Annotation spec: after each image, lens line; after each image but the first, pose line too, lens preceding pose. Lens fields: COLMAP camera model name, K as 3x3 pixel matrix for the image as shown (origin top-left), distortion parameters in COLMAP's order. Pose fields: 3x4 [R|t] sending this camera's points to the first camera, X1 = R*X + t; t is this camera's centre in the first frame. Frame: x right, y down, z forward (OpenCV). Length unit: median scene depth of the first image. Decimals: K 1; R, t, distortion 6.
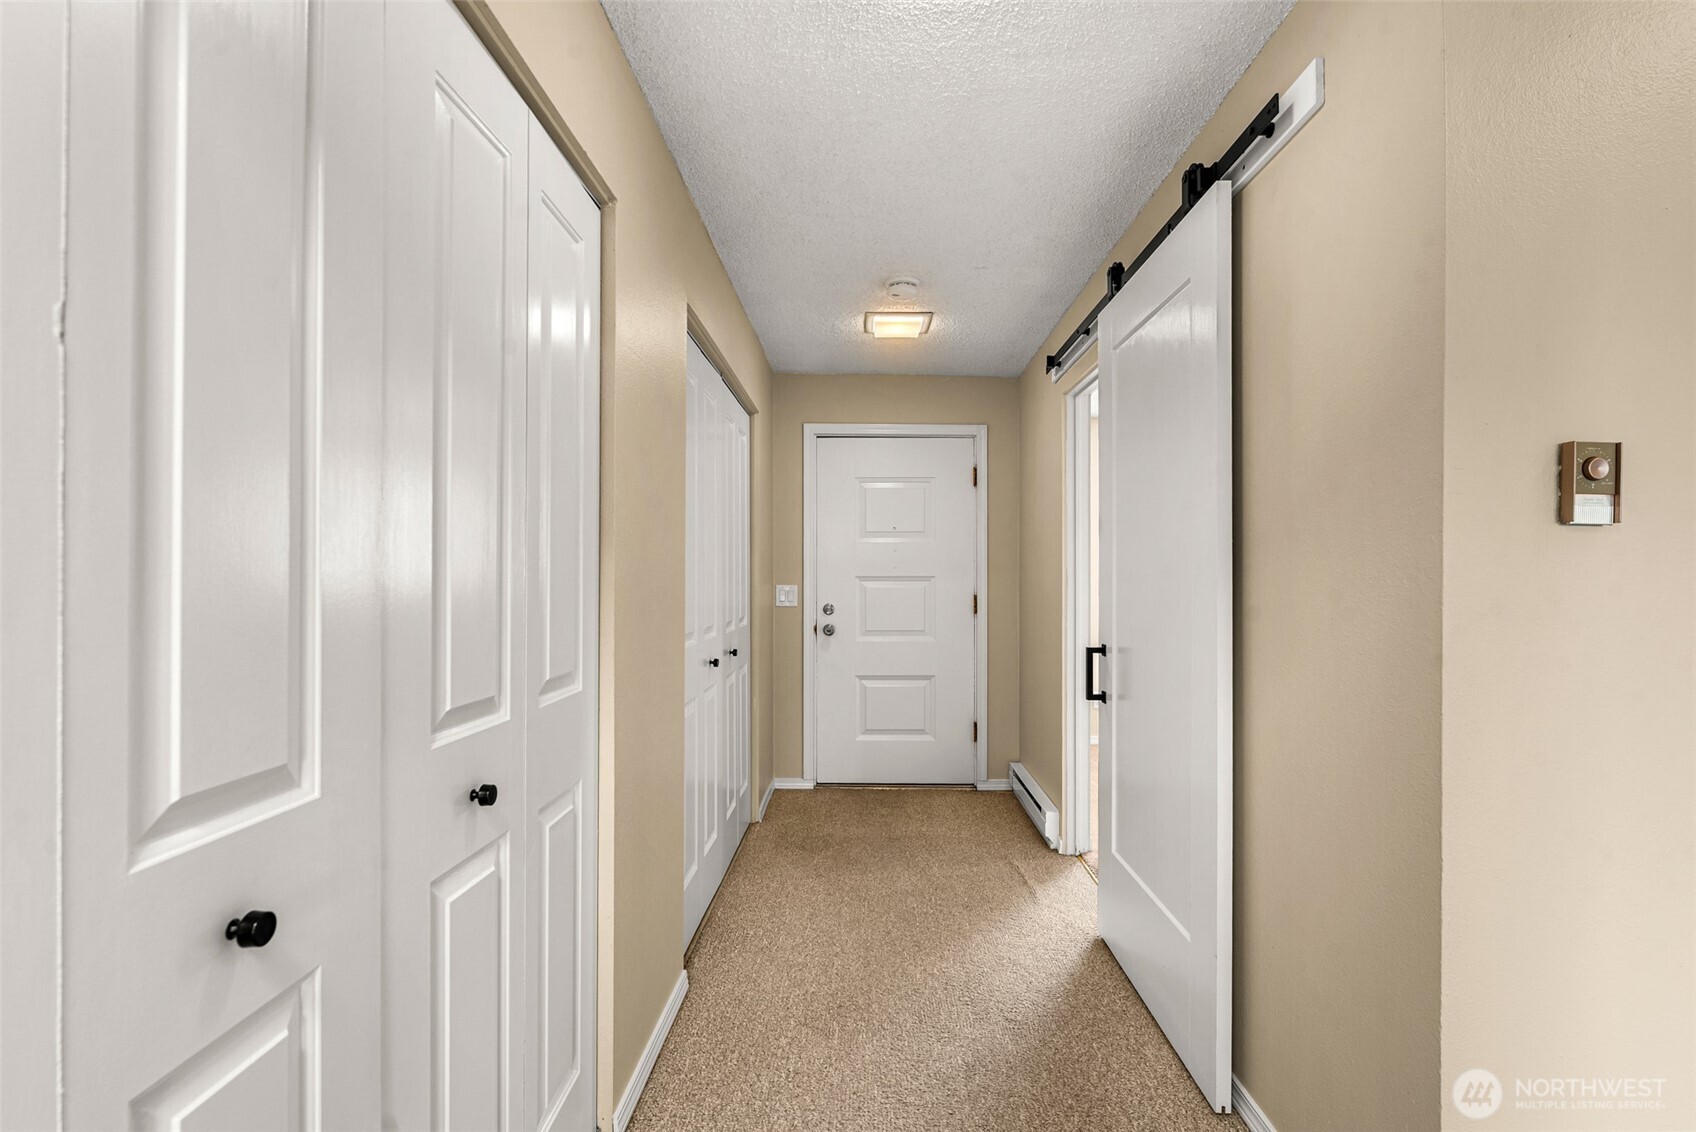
lens RADIAL K [[858.8, 0, 848.0], [0, 858.8, 566.0], [0, 0, 1]] dist [-0.001243, 0.000001]
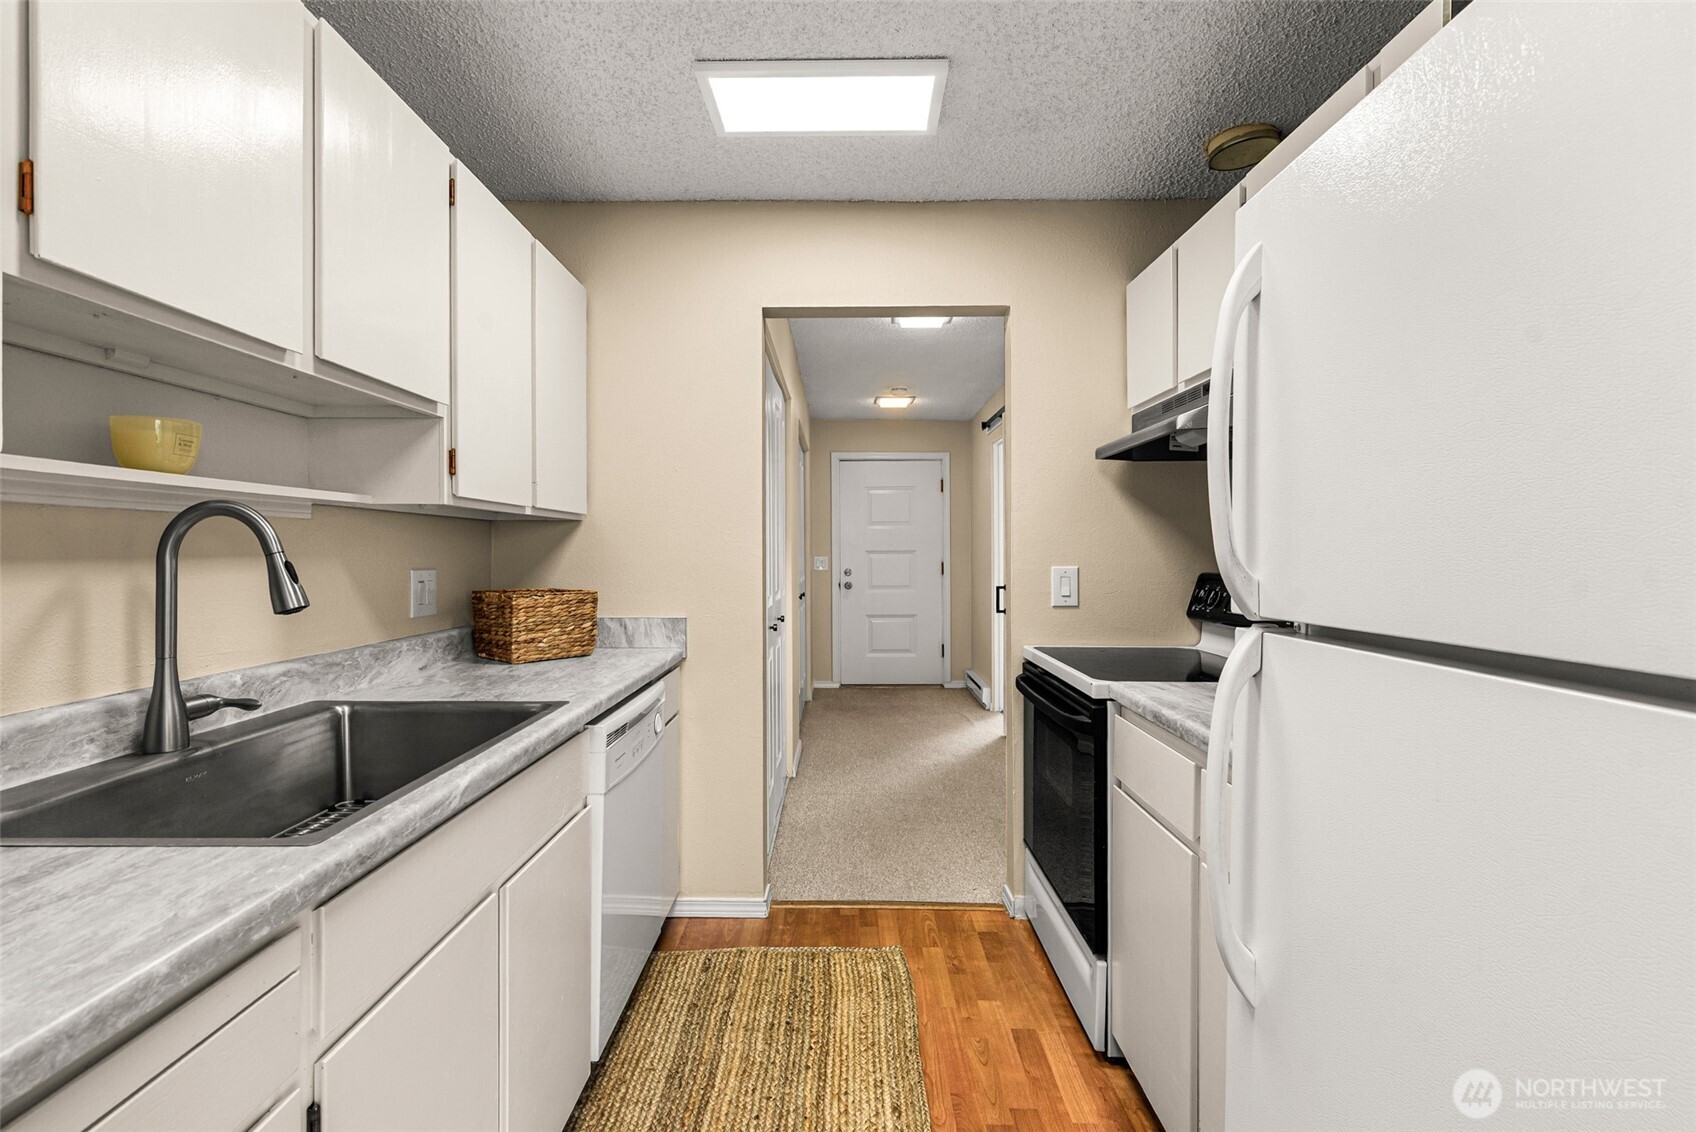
lens RADIAL K [[763.8, 0, 848.0], [0, 763.8, 566.0], [0, 0, 1]] dist [0.001370, -0.000023]
pose [[0.999843, -0.008275, 0.015695, -0.048189], [0.007781, 0.999481, 0.031268, -0.004319], [-0.015946, -0.031140, 0.999388, -0.410786]]
